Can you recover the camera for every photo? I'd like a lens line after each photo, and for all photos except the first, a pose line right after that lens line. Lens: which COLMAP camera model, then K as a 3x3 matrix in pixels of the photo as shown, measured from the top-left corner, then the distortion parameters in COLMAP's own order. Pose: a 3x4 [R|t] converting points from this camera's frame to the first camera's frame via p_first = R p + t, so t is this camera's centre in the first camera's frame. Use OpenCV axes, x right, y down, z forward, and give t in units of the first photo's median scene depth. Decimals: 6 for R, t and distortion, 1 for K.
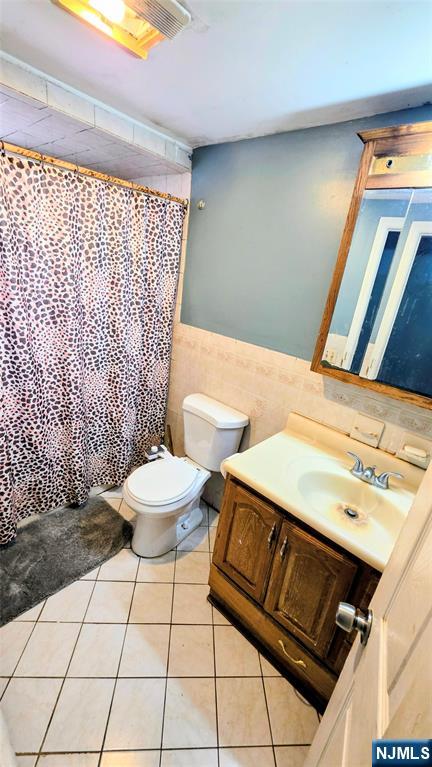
lens RADIAL K [[302.5, 0, 214.0], [0, 302.5, 384.8], [0, 0, 1]] dist [-0.000531, -0.000137]
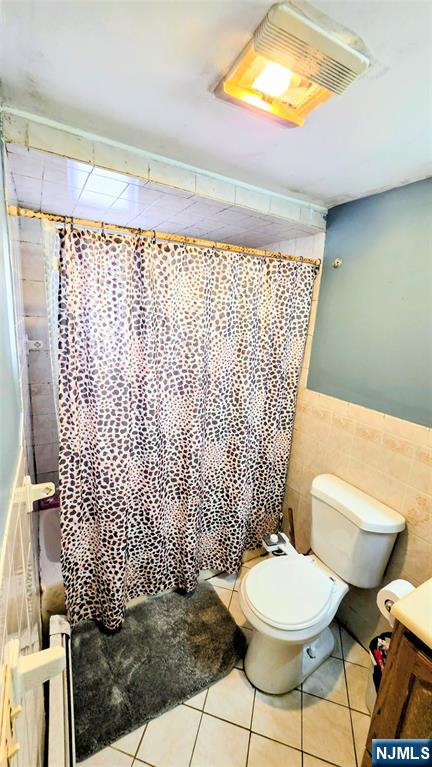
lens RADIAL K [[302.5, 0, 214.0], [0, 302.5, 384.8], [0, 0, 1]] dist [-0.000531, -0.000137]
pose [[0.946004, 0.011731, -0.323943, -0.101481], [-0.064275, 0.986291, -0.151982, -0.081032], [0.317720, 0.164597, 0.933789, 0.106562]]
